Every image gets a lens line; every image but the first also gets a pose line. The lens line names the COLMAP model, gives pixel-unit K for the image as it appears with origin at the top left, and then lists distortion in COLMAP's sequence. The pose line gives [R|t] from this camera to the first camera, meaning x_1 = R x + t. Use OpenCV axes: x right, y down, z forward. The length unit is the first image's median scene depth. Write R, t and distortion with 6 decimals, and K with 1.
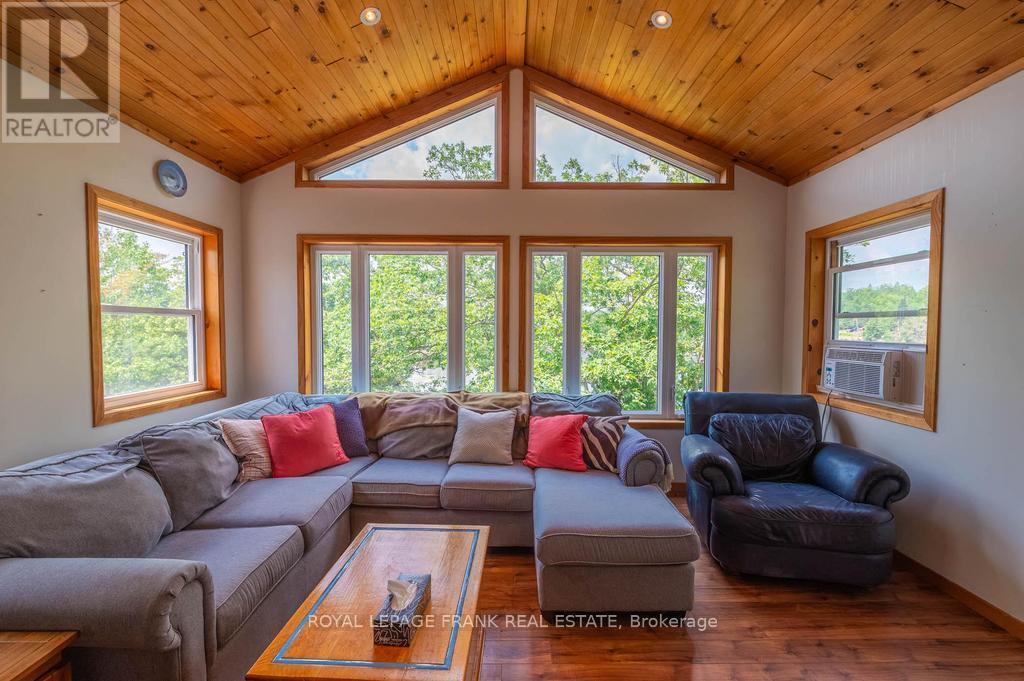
lens RADIAL K [[408.3, 0, 512.0], [0, 408.3, 340.5], [0, 0, 1]] dist [-0.002364, 0.000025]
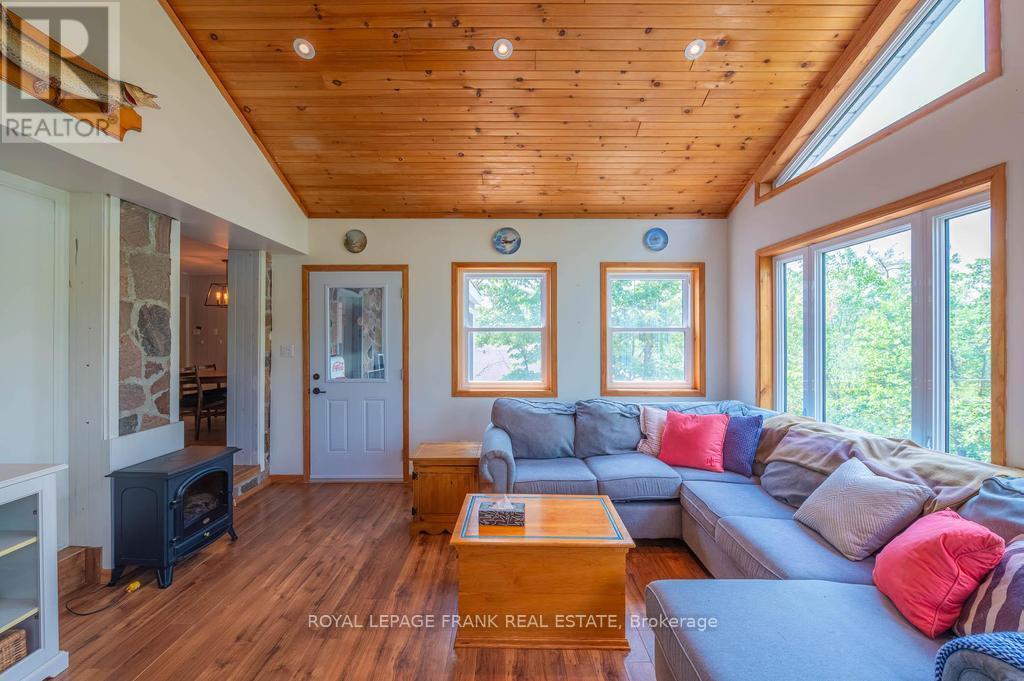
lens RADIAL K [[408.3, 0, 512.0], [0, 408.3, 340.5], [0, 0, 1]] dist [-0.002364, 0.000025]
pose [[0.008353, -0.001523, -0.999964, 0.558650], [-0.033216, 0.999447, -0.001800, -0.011310], [0.999413, 0.033230, 0.008297, 0.419343]]
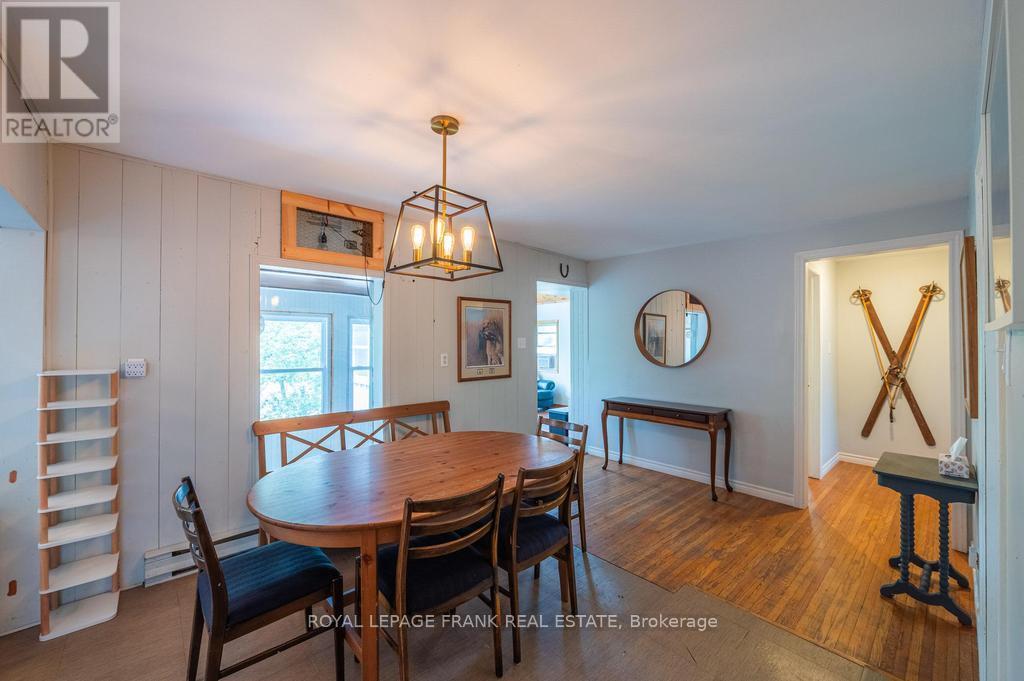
lens RADIAL K [[408.3, 0, 512.0], [0, 408.3, 340.5], [0, 0, 1]] dist [-0.002364, 0.000025]
pose [[0.737406, 0.001054, 0.675449, -1.841132], [0.020459, 0.999505, -0.023894, -0.030448], [-0.675140, 0.031439, 0.737019, -1.540456]]
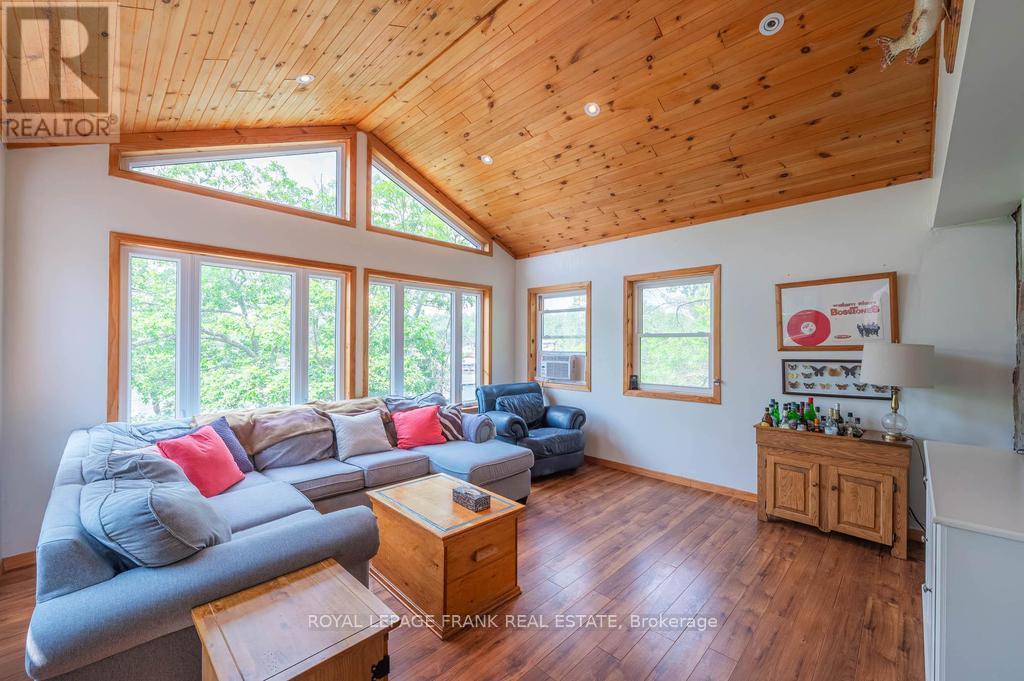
lens RADIAL K [[404.2, 0, 523.2], [0, 404.2, 341.2], [0, 0, 1]] dist [0.000860, -0.000063]
pose [[0.689043, 0.003499, 0.724712, -0.590947], [0.022666, 0.999395, -0.026375, 0.002475], [-0.724366, 0.034600, 0.688547, -0.179472]]
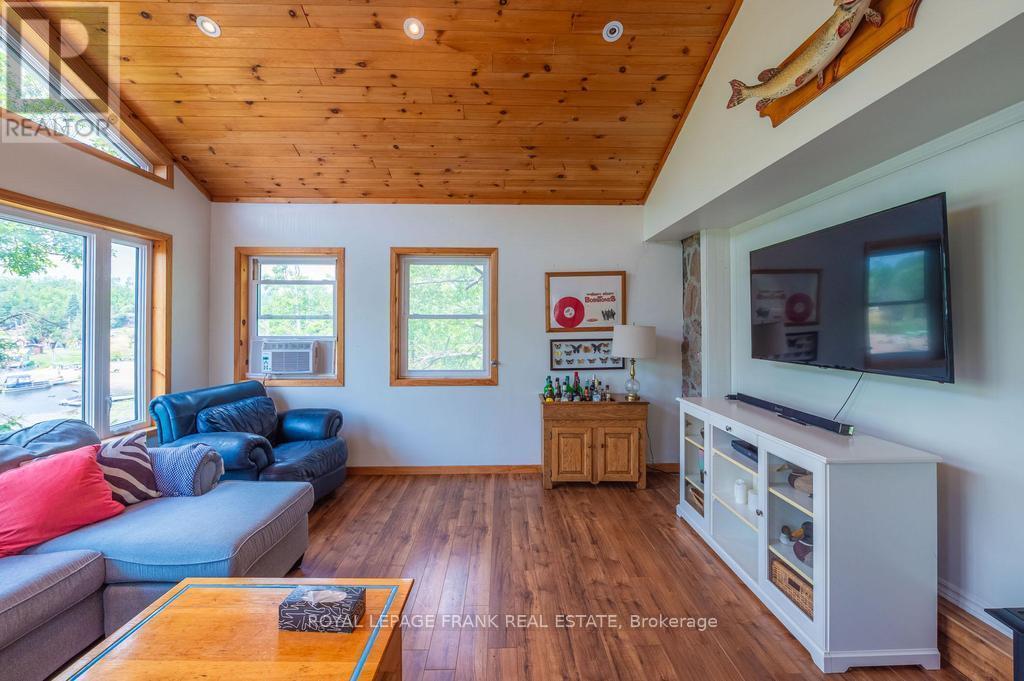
lens RADIAL K [[402.1, 0, 517.4], [0, 402.1, 322.2], [0, 0, 1]] dist [-0.001085, -0.000322]
pose [[-0.024100, 0.006701, 0.999687, -0.530498], [0.031673, 0.999481, -0.005936, -0.011623], [-0.999208, 0.031520, -0.024300, 0.222461]]
